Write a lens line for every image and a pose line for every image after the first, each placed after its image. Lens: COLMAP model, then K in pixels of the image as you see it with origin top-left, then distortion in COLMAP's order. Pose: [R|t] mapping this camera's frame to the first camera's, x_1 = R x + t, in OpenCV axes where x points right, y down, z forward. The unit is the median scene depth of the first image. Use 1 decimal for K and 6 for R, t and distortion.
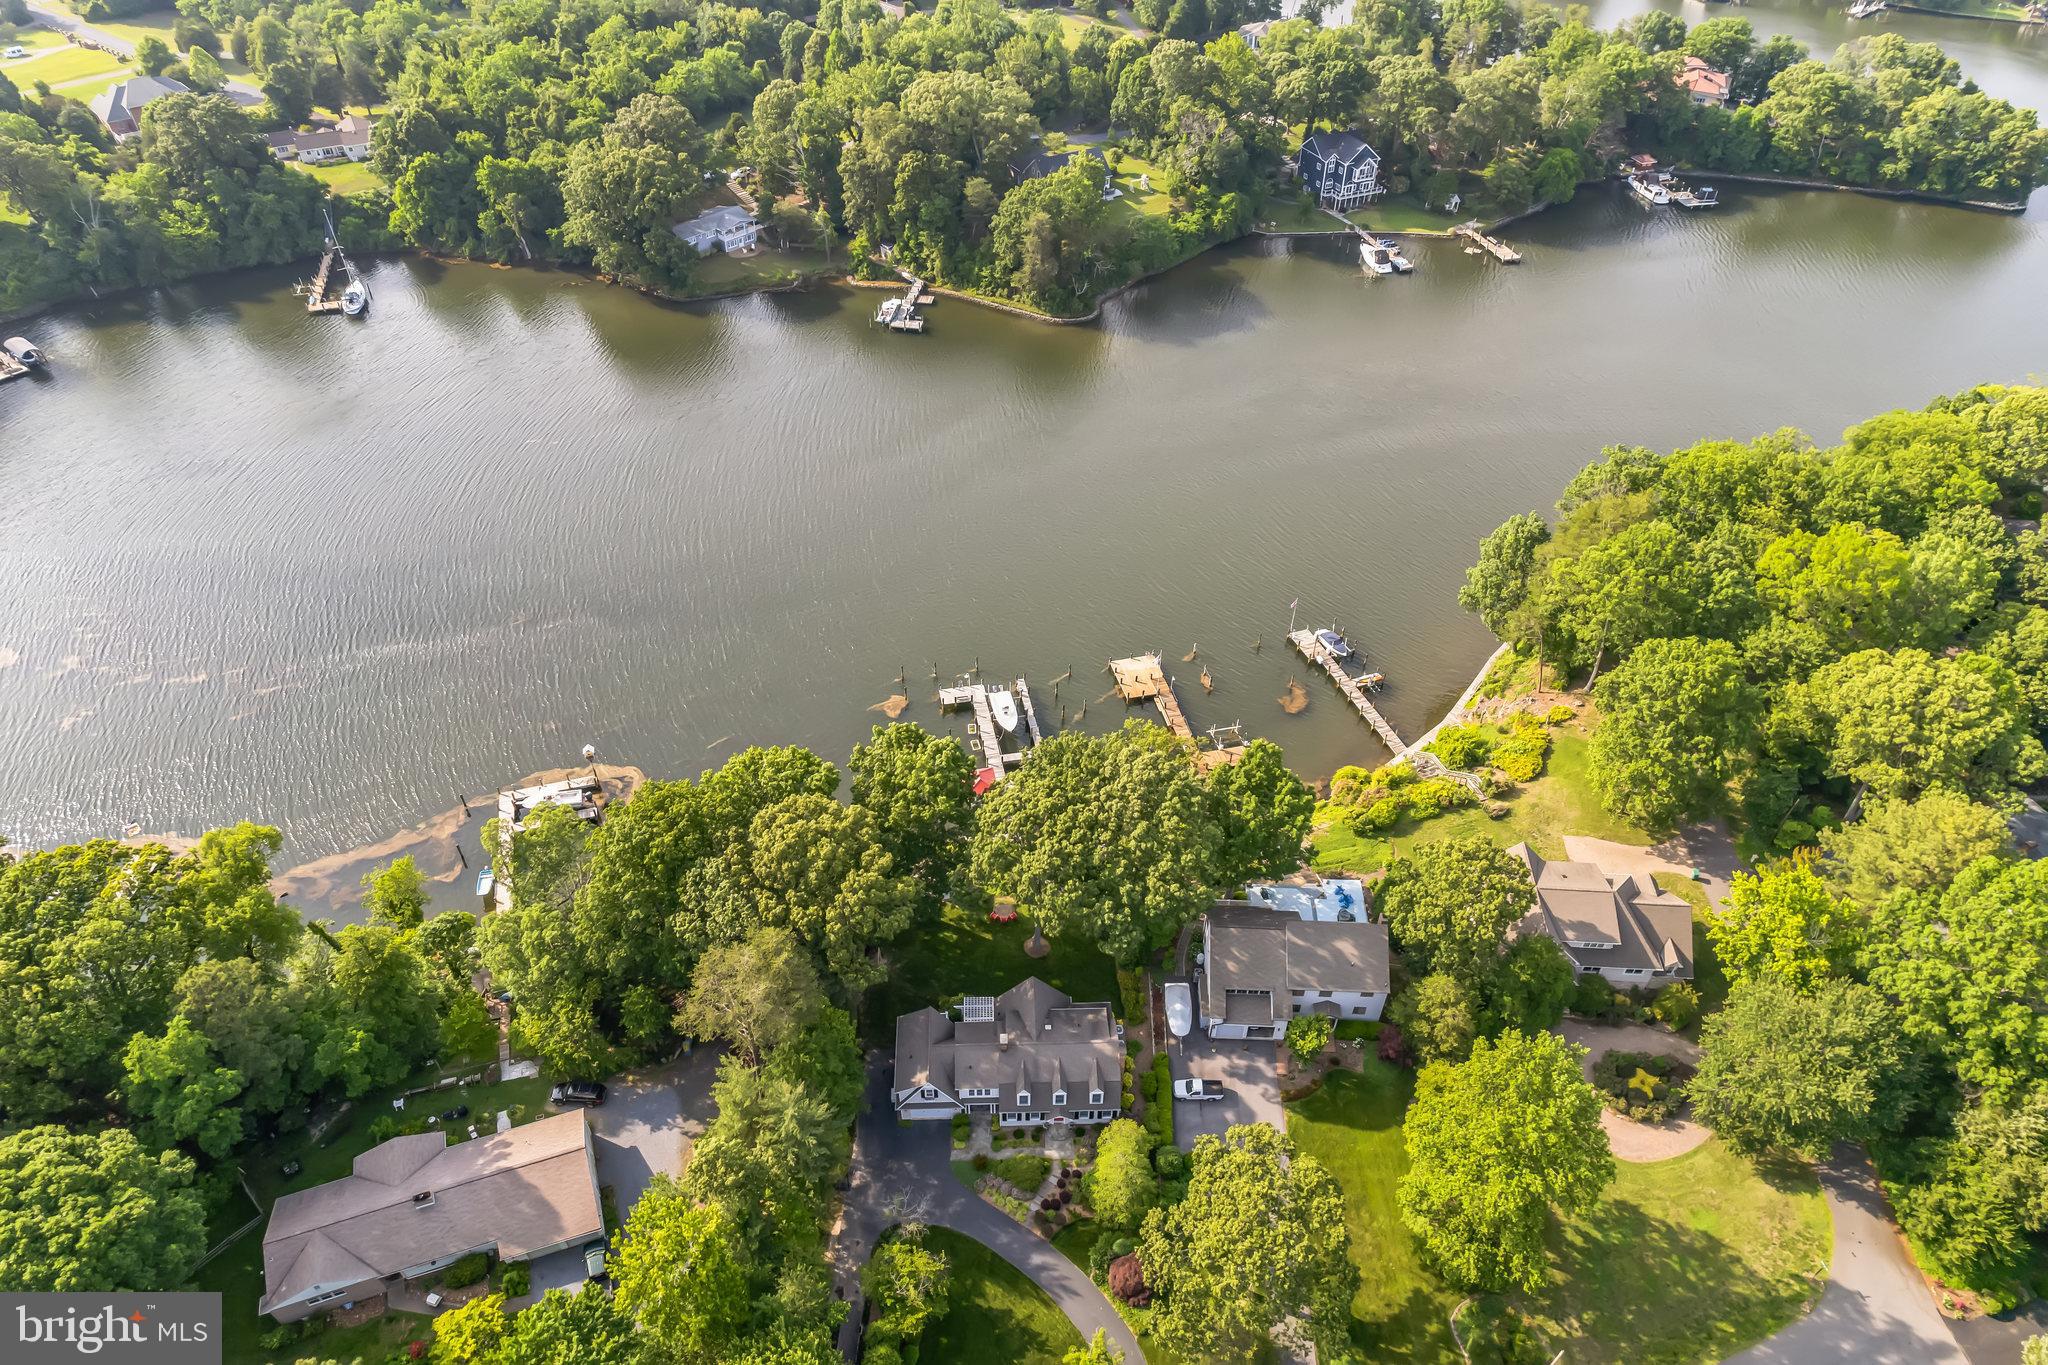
lens RADIAL K [[1297.6, 0, 1043.4], [0, 1297.6, 707.4], [0, 0, 1]] dist [-0.073043, 0.060798]
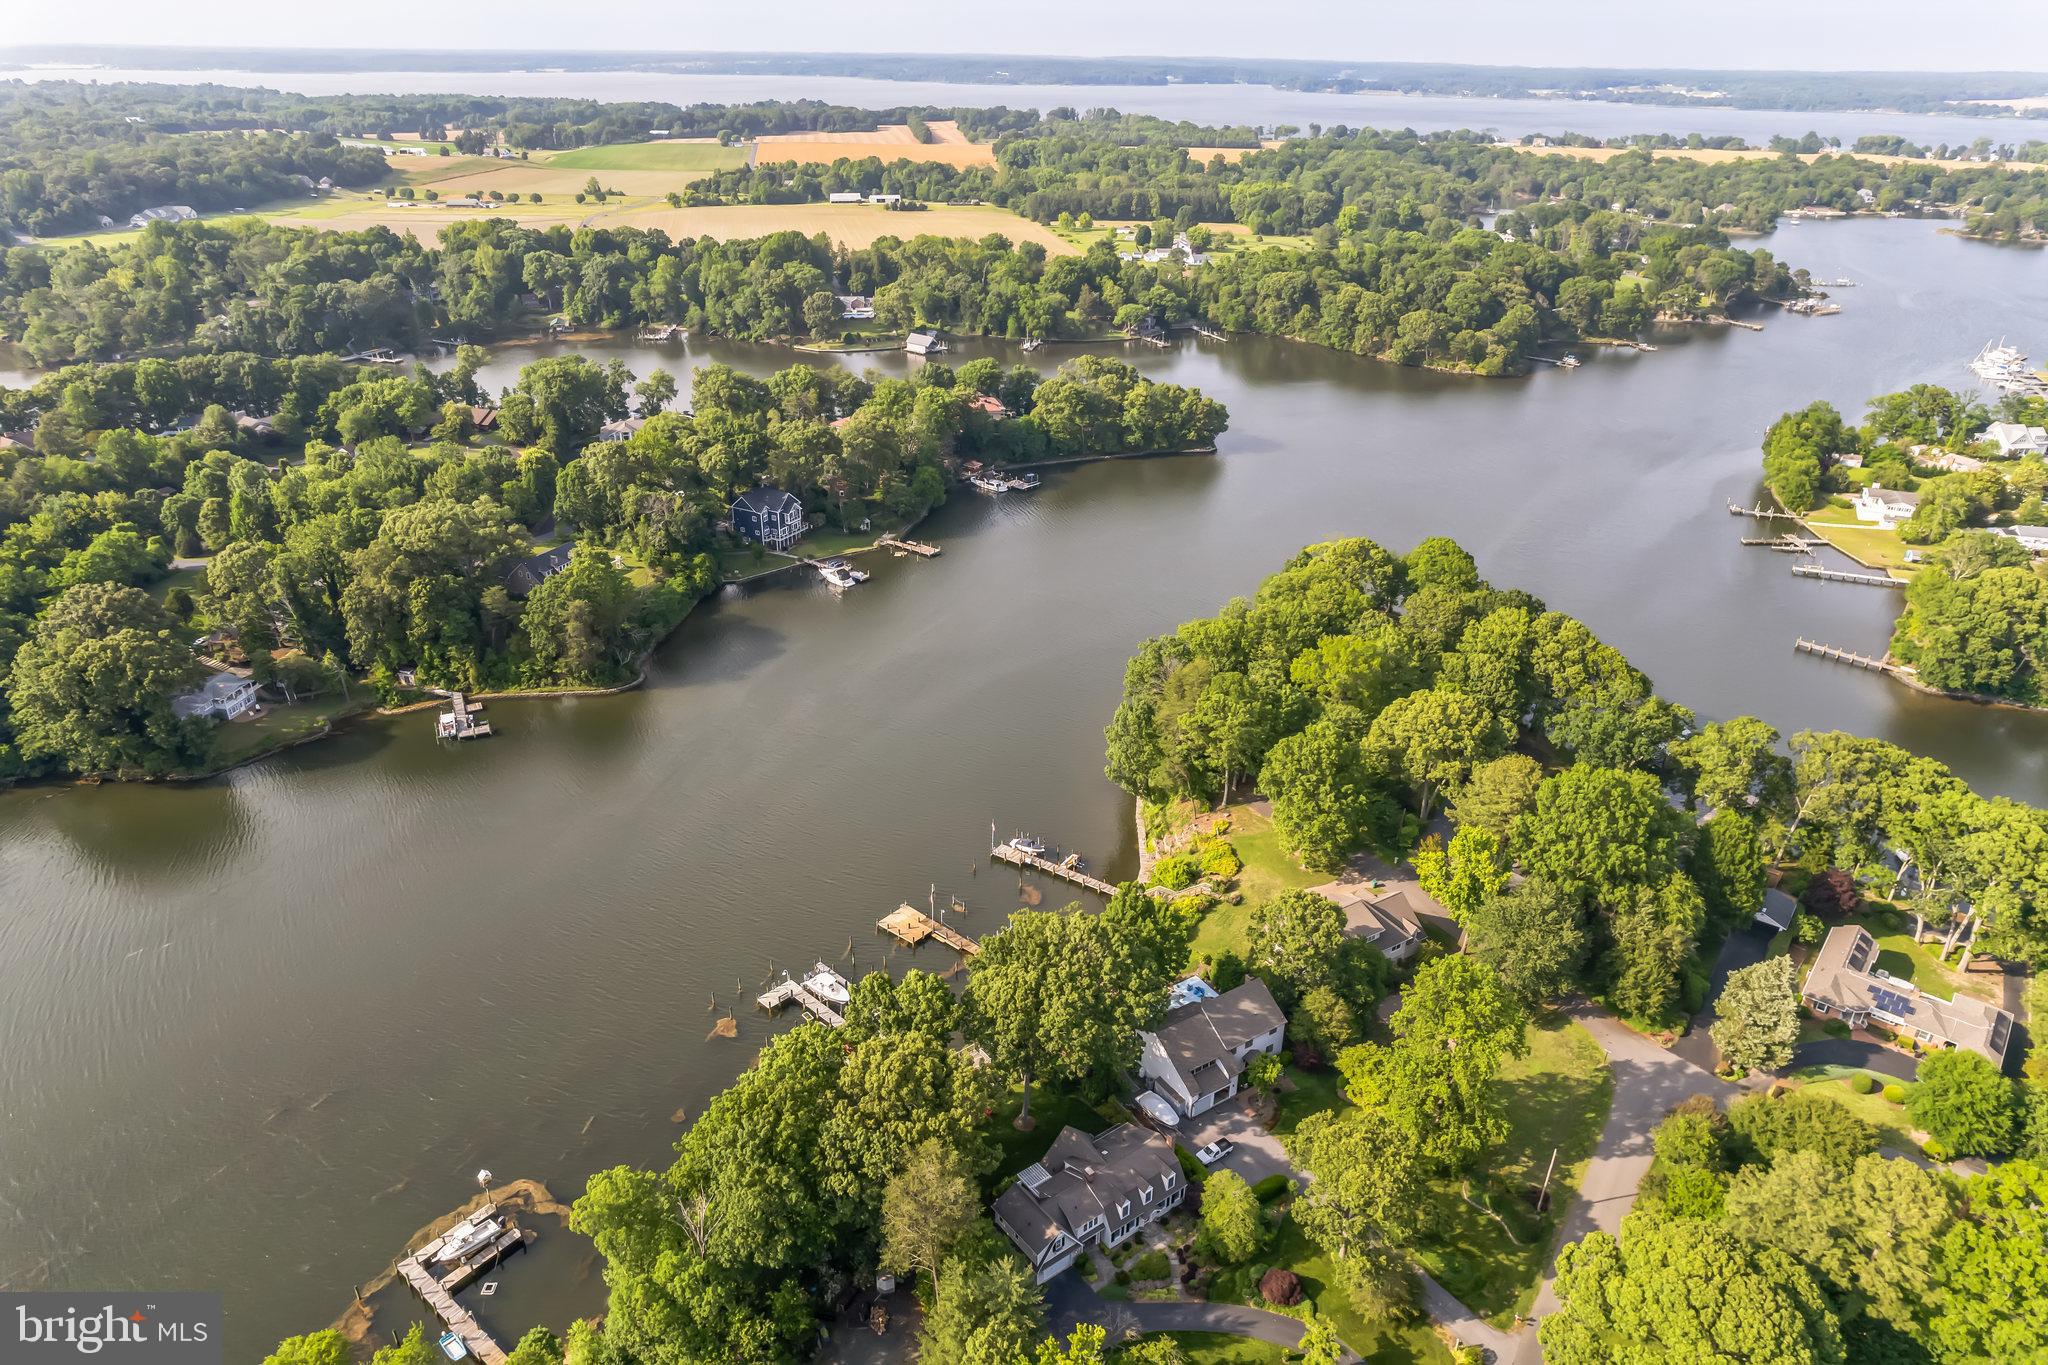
lens RADIAL K [[1297.6, 0, 1043.4], [0, 1297.6, 707.4], [0, 0, 1]] dist [-0.073043, 0.060798]
pose [[0.813815, -0.266954, 0.516180, -0.249578], [0.393325, 0.906899, -0.151098, 0.014870], [-0.427786, 0.325992, 0.843047, -0.050642]]
